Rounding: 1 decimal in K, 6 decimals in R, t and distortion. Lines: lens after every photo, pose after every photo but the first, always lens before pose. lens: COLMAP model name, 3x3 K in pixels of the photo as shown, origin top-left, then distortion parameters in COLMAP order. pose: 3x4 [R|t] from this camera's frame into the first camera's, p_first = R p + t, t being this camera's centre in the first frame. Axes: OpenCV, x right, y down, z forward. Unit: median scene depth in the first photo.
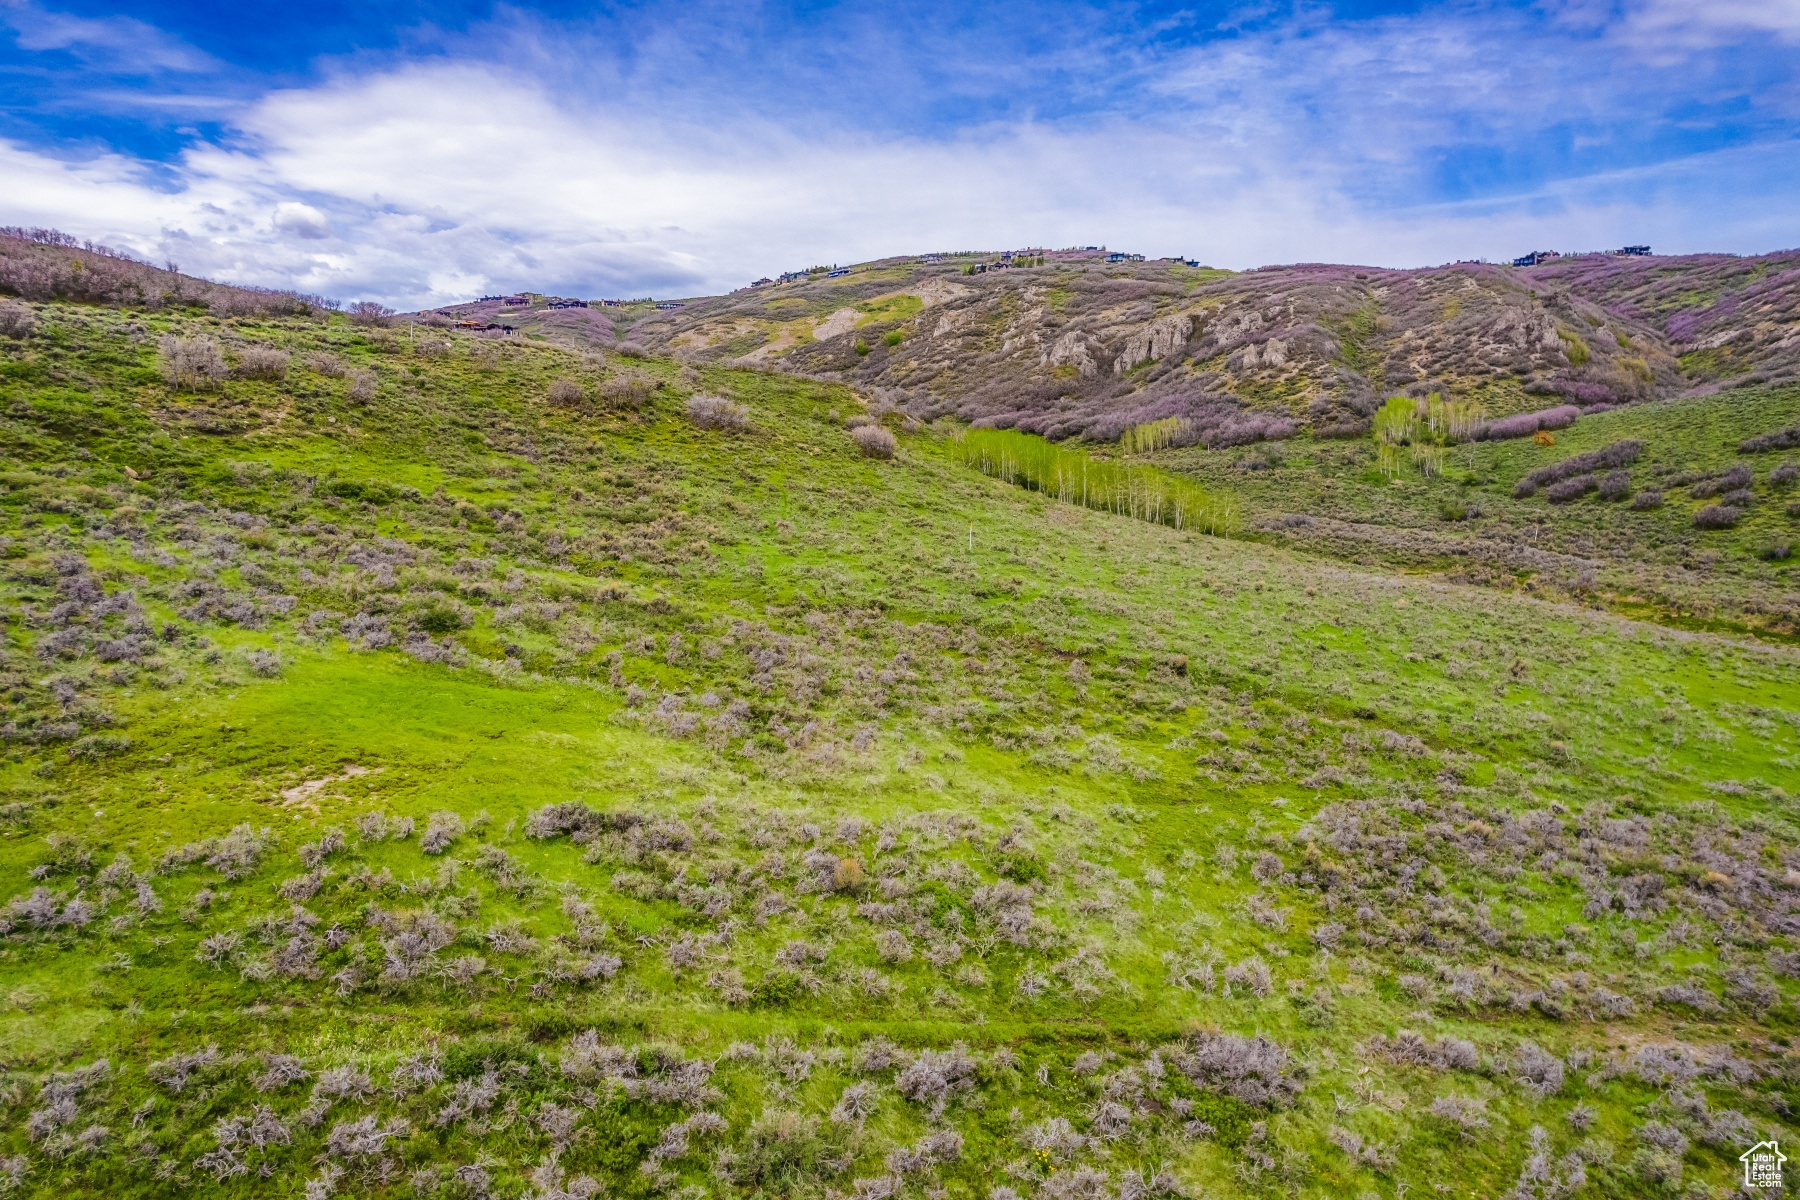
lens RADIAL K [[1140.6, 0, 900.2], [0, 1140.6, 603.5], [0, 0, 1]] dist [-0.049497, 0.014663]
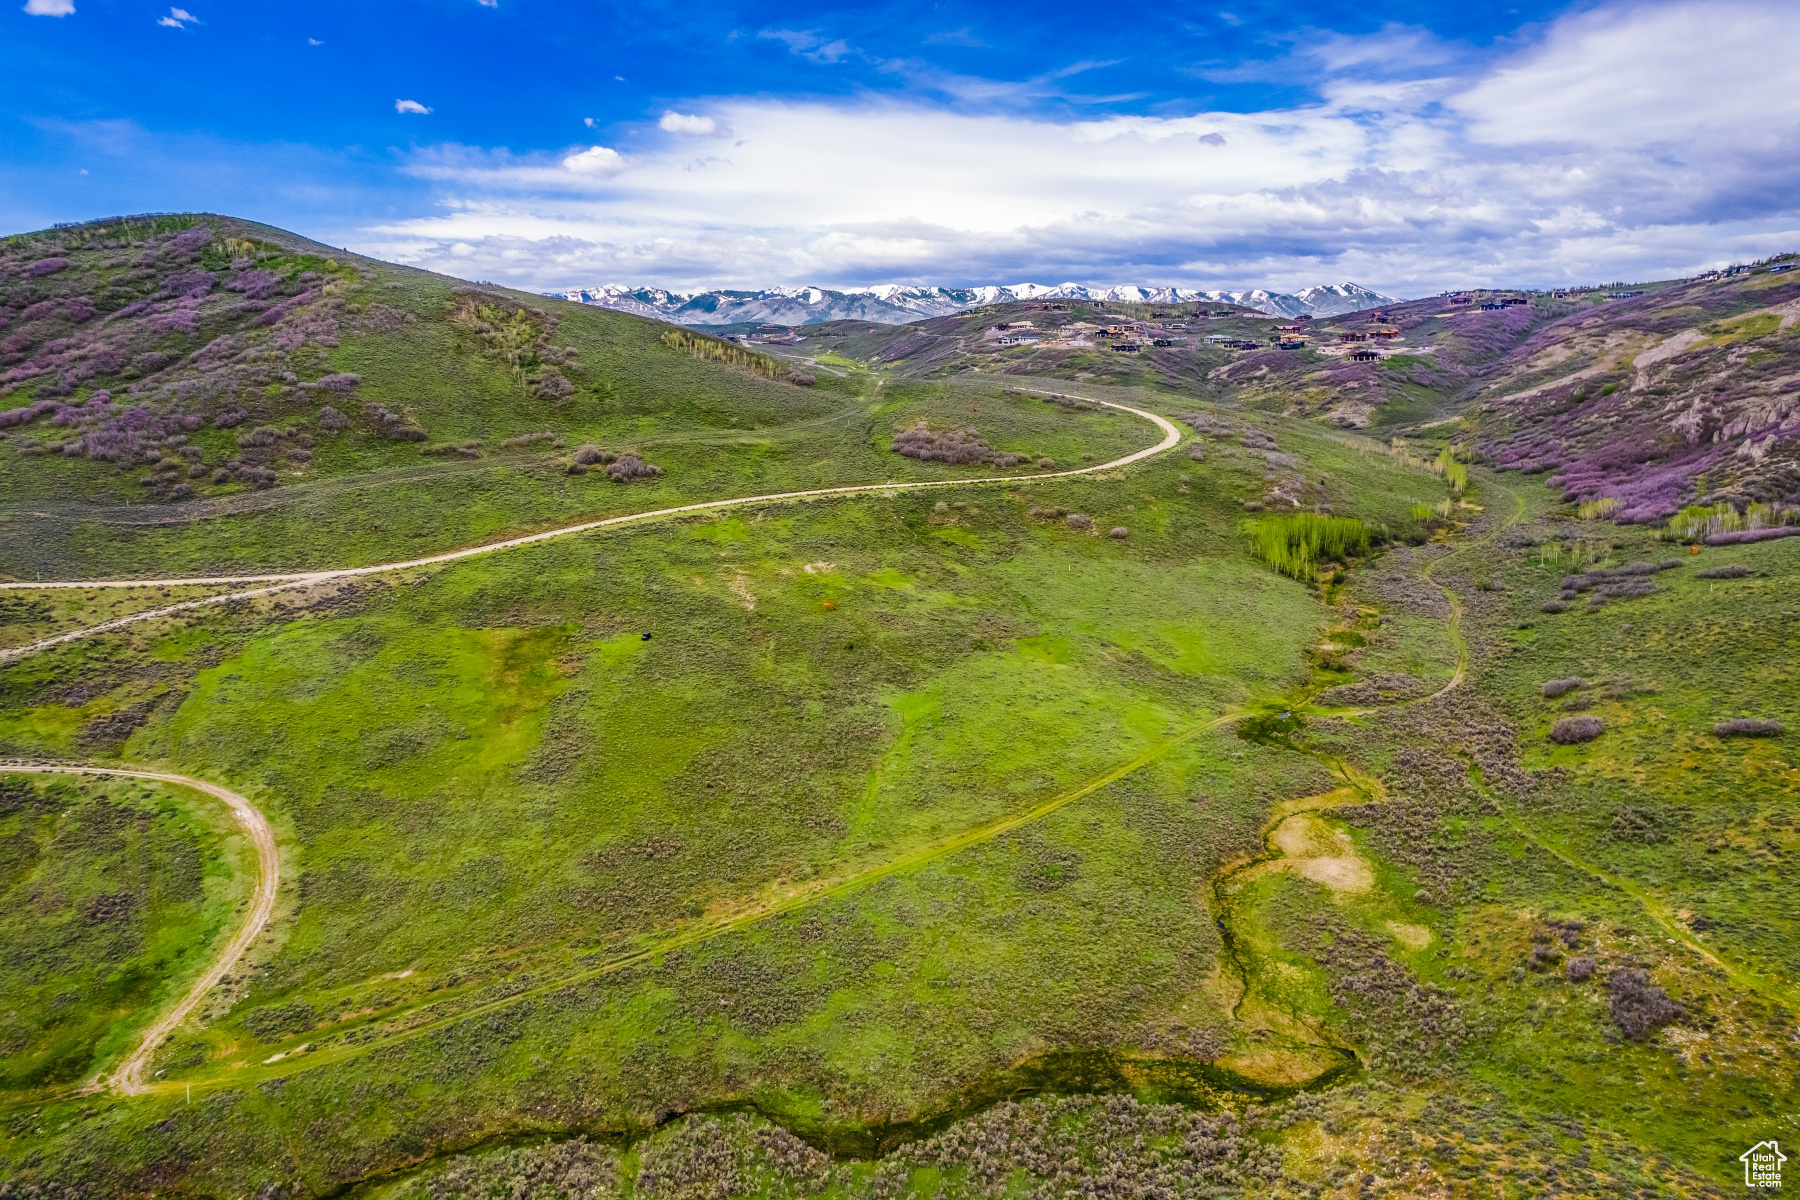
lens RADIAL K [[1154.4, 0, 896.7], [0, 1154.4, 622.4], [0, 0, 1]] dist [-0.074366, 0.066445]
pose [[0.632637, 0.171929, -0.755123, 0.708923], [-0.118341, 0.985057, 0.125136, -0.077388], [0.765353, 0.010196, 0.643530, -0.524656]]
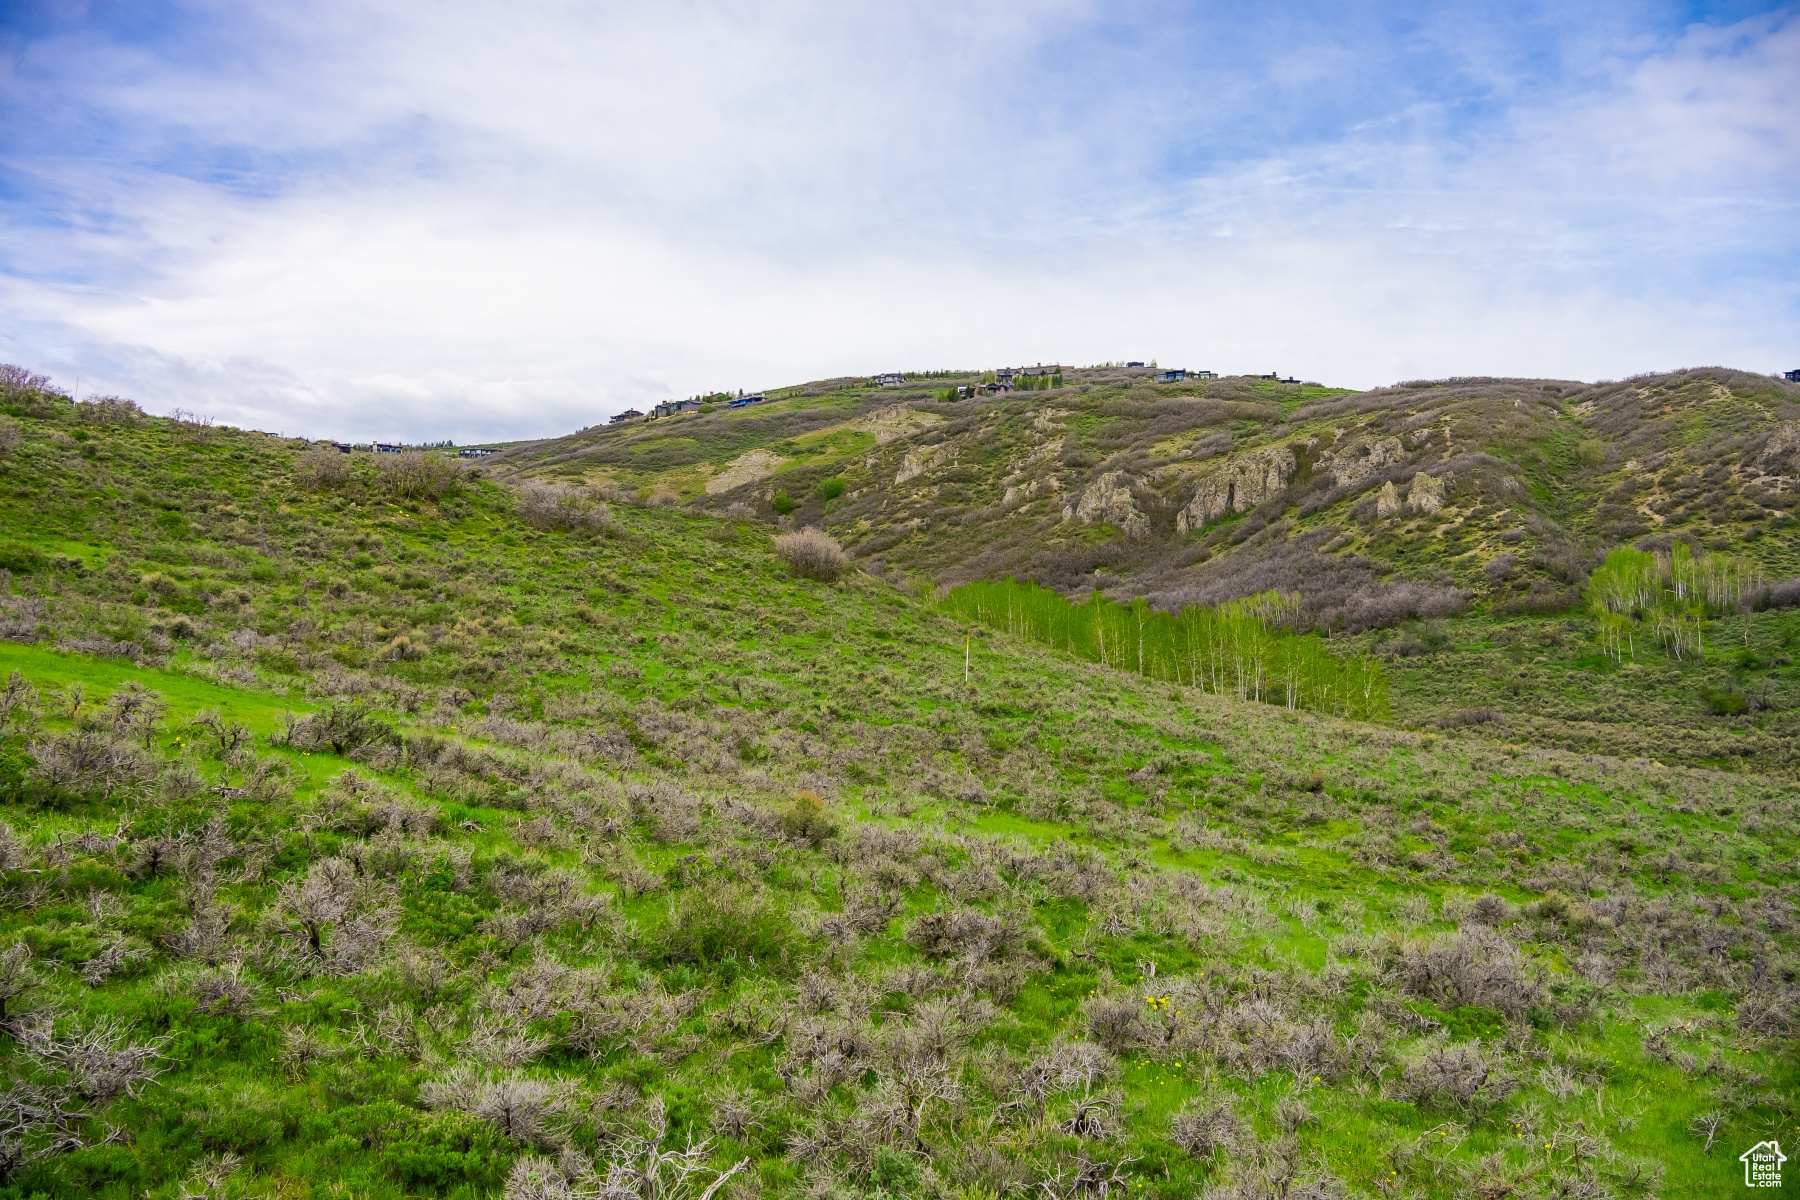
lens RADIAL K [[1818.8, 0, 898.2], [0, 1818.8, 591.5], [0, 0, 1]] dist [0.007238, 0.000000]
pose [[0.999503, -0.002297, 0.031448, -0.002010], [0.008091, 0.982631, -0.185394, 0.023334], [-0.030476, 0.185557, 0.982161, 0.001505]]
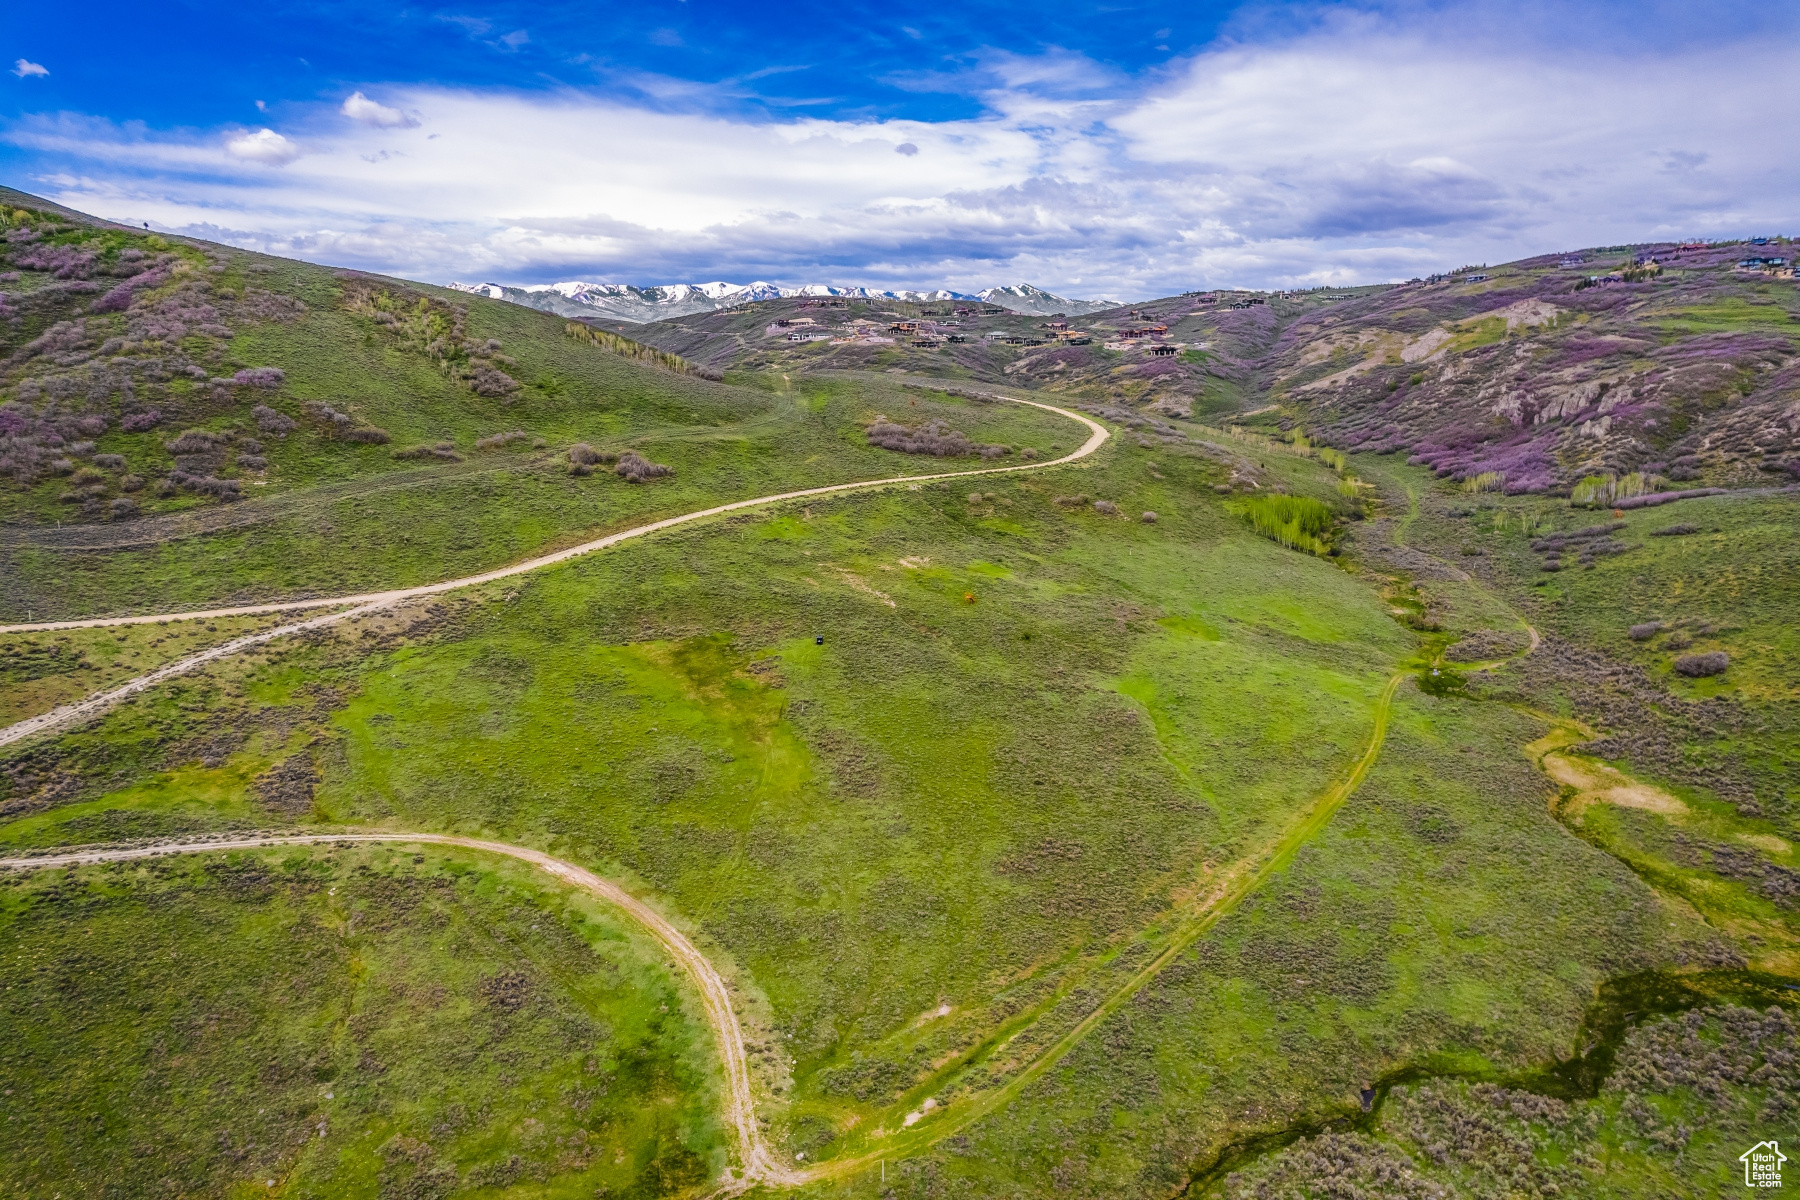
lens RADIAL K [[1154.4, 0, 904.9], [0, 1154.4, 592.3], [0, 0, 1]] dist [-0.074366, 0.066445]
pose [[0.816127, 0.114528, -0.566409, 0.457369], [-0.087920, 0.993362, 0.074176, -0.037849], [0.571145, -0.010738, 0.820779, -0.745197]]
